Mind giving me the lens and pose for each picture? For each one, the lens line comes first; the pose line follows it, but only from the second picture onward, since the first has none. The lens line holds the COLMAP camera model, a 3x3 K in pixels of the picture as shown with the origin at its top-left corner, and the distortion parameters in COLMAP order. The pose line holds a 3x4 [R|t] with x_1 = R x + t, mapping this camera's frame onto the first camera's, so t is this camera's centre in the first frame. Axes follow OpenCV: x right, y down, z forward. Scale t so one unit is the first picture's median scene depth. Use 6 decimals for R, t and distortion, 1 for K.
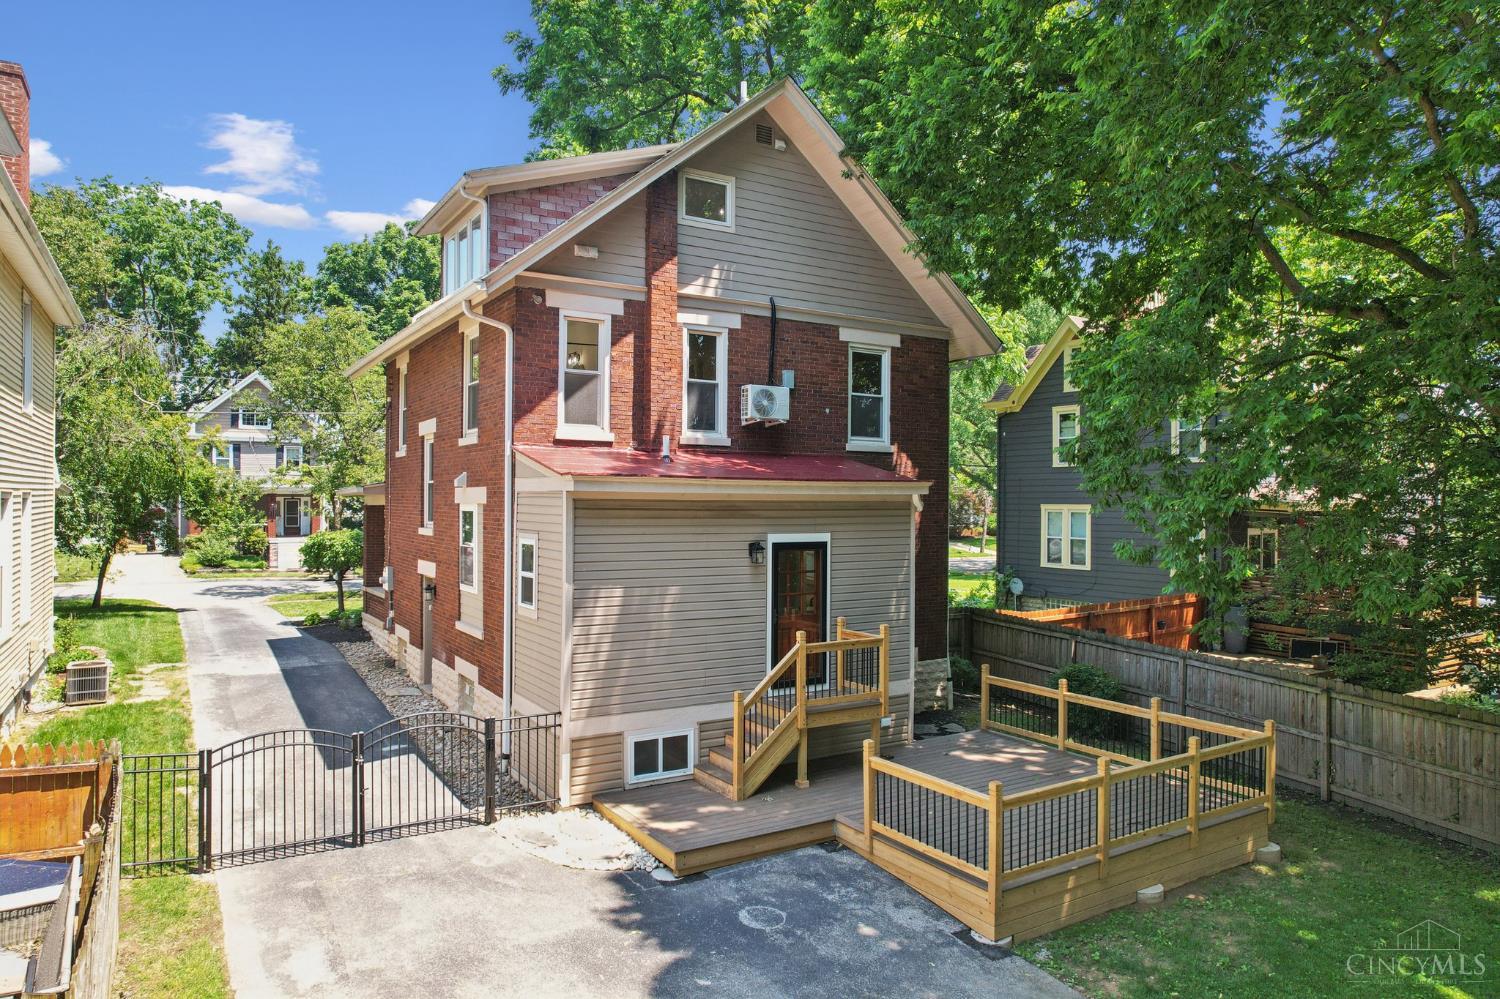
lens RADIAL K [[960.9, 0, 747.1], [0, 960.9, 498.7], [0, 0, 1]] dist [-0.057680, 0.047132]
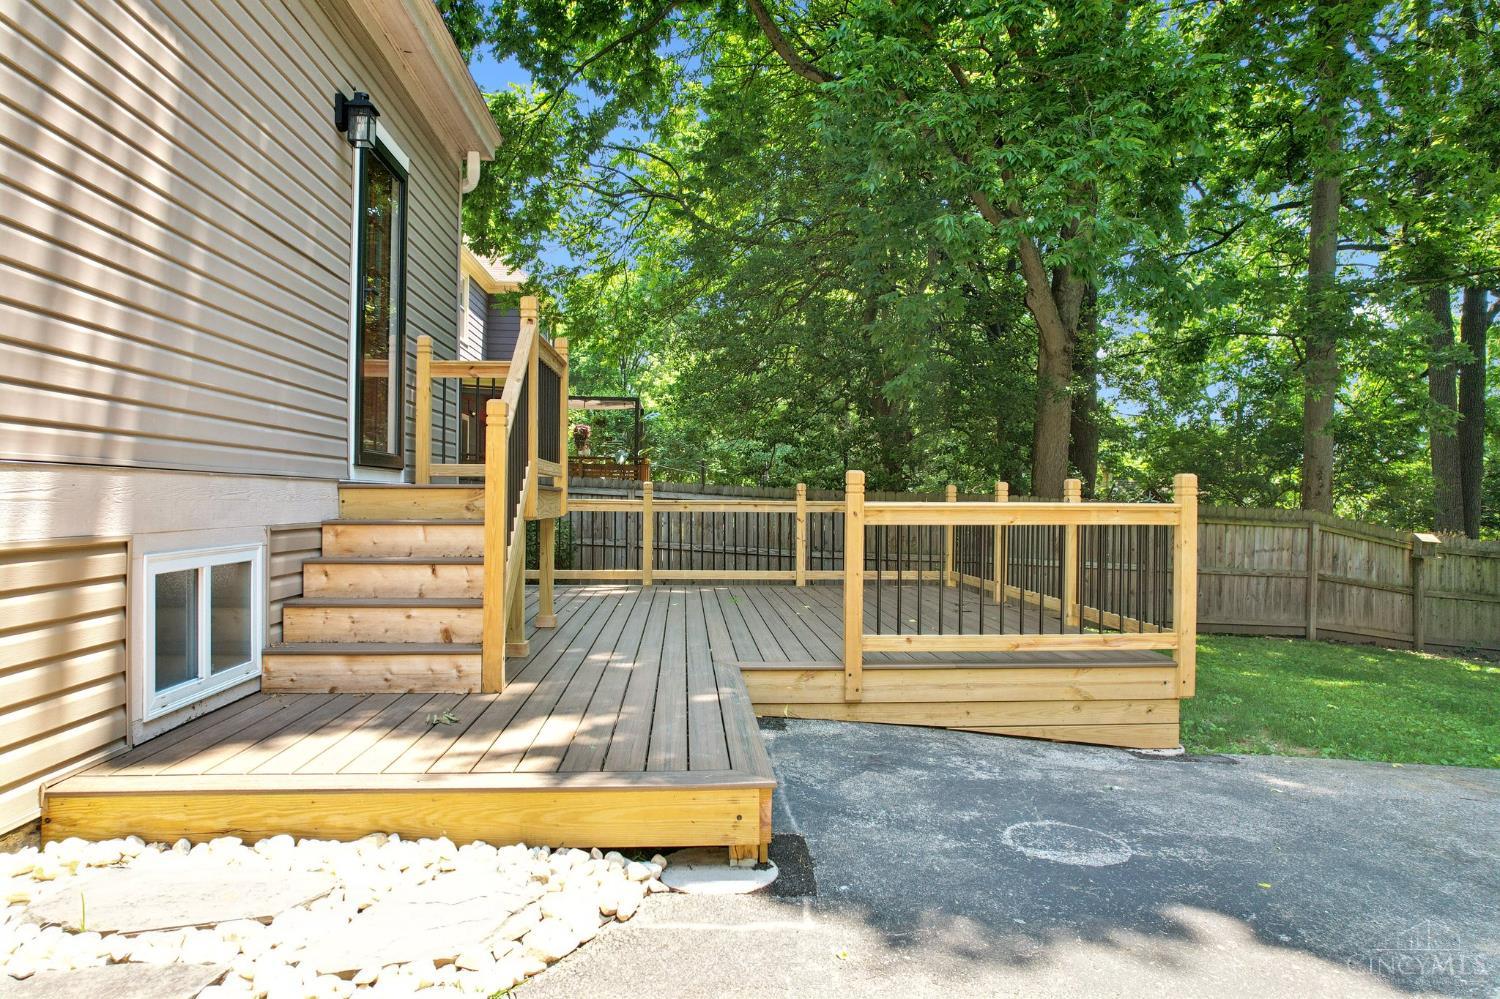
lens RADIAL K [[960.9, 0, 746.8], [0, 960.9, 501.7], [0, 0, 1]] dist [-0.057680, 0.047132]
pose [[0.463766, -0.001148, 0.885957, -0.250046], [-0.005116, 0.999979, 0.003974, 0.202142], [-0.885943, -0.006375, 0.463750, 0.623678]]
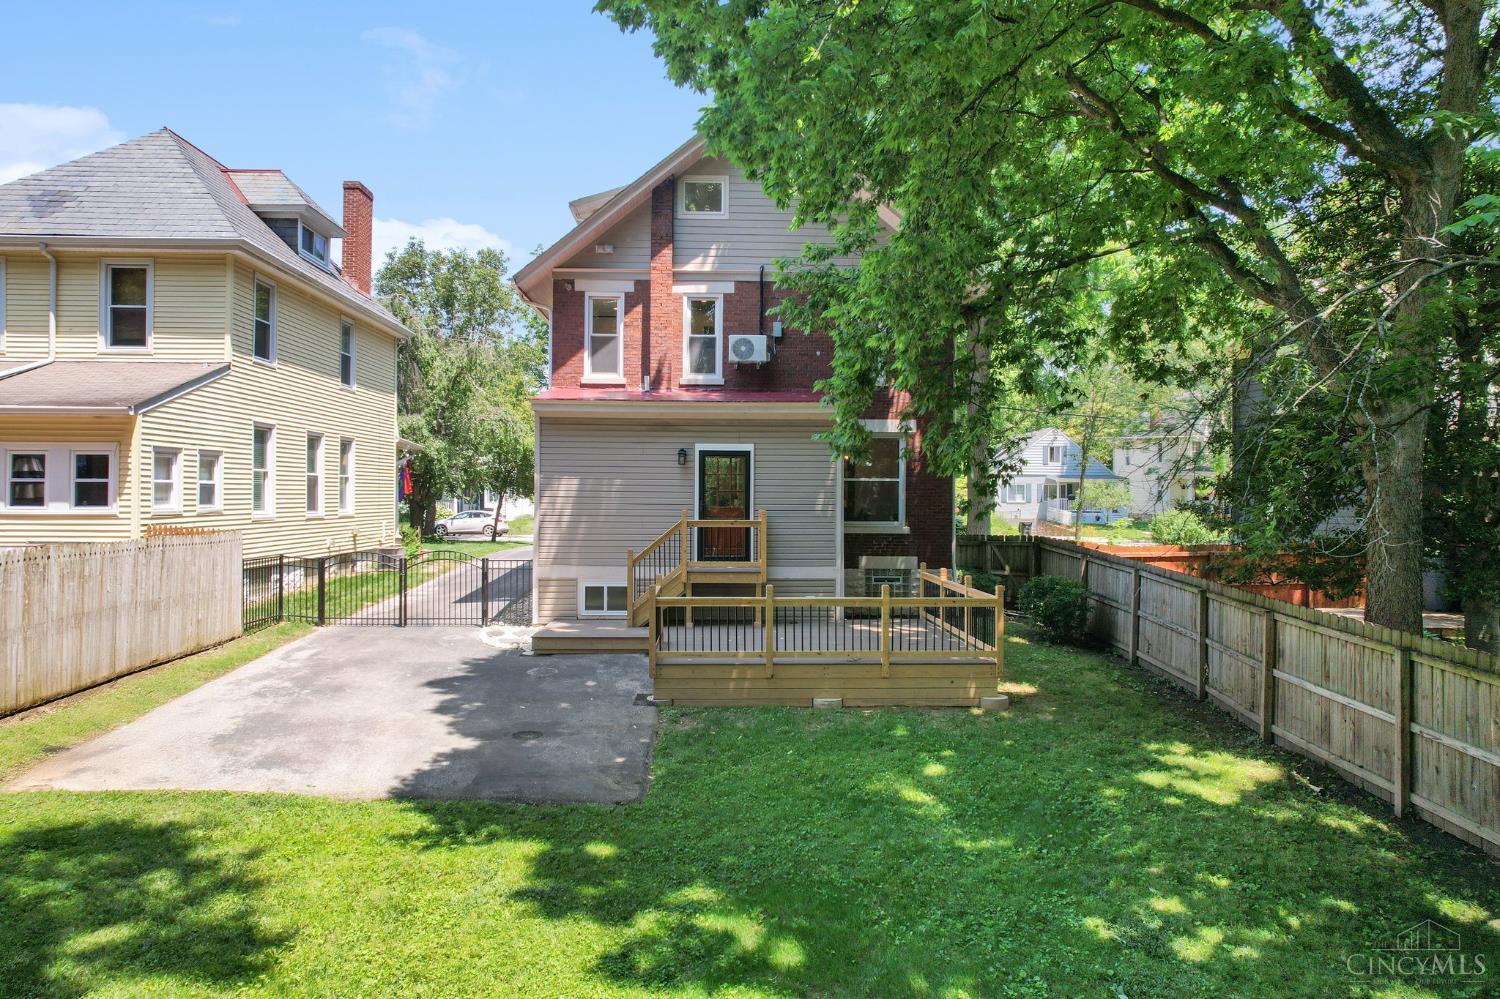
lens RADIAL K [[960.9, 0, 746.6], [0, 960.9, 496.3], [0, 0, 1]] dist [-0.057680, 0.047132]
pose [[0.871655, -0.000871, -0.490119, 0.698416], [0.000599, 1.000000, -0.000713, 0.105182], [0.490120, 0.000328, 0.871655, -0.119659]]
